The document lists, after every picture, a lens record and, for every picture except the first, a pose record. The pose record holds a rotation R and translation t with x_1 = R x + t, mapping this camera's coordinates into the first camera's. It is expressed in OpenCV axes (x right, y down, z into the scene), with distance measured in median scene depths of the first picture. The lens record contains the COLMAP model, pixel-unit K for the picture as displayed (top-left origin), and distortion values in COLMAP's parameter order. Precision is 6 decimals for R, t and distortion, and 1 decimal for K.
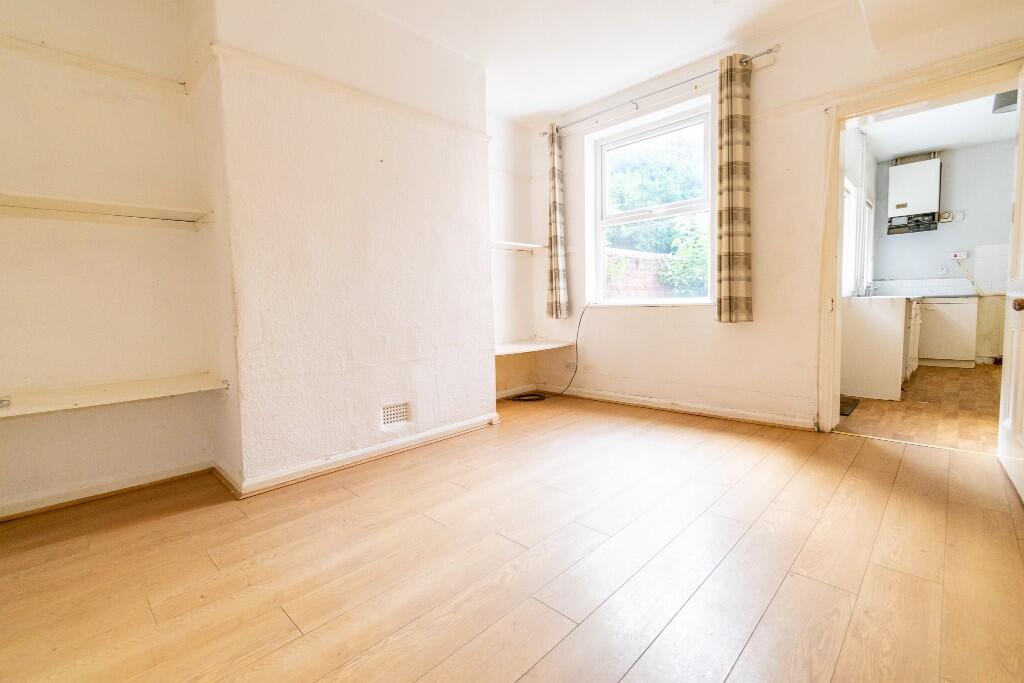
lens RADIAL K [[452.1, 0, 512.2], [0, 452.1, 336.5], [0, 0, 1]] dist [-0.000191, -0.000131]
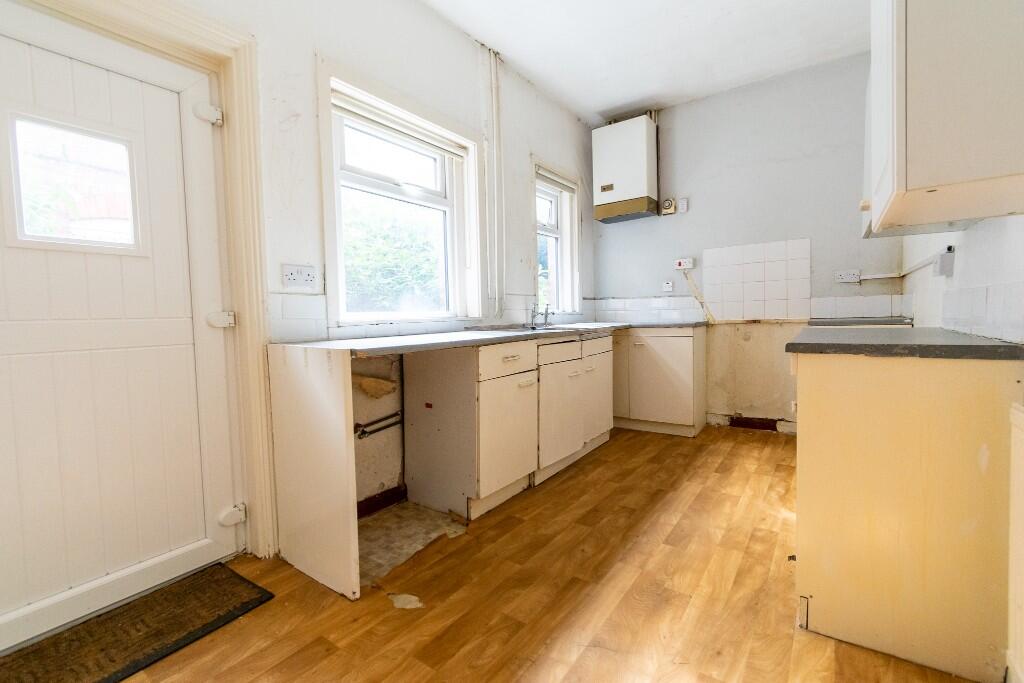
lens RADIAL K [[452.1, 0, 511.9], [0, 452.1, 341.6], [0, 0, 1]] dist [-0.000191, -0.000131]
pose [[0.988092, -0.011402, 0.153443, 0.632640], [0.014446, 0.999720, -0.018743, -0.054719], [-0.153186, 0.020736, 0.987980, 0.379645]]
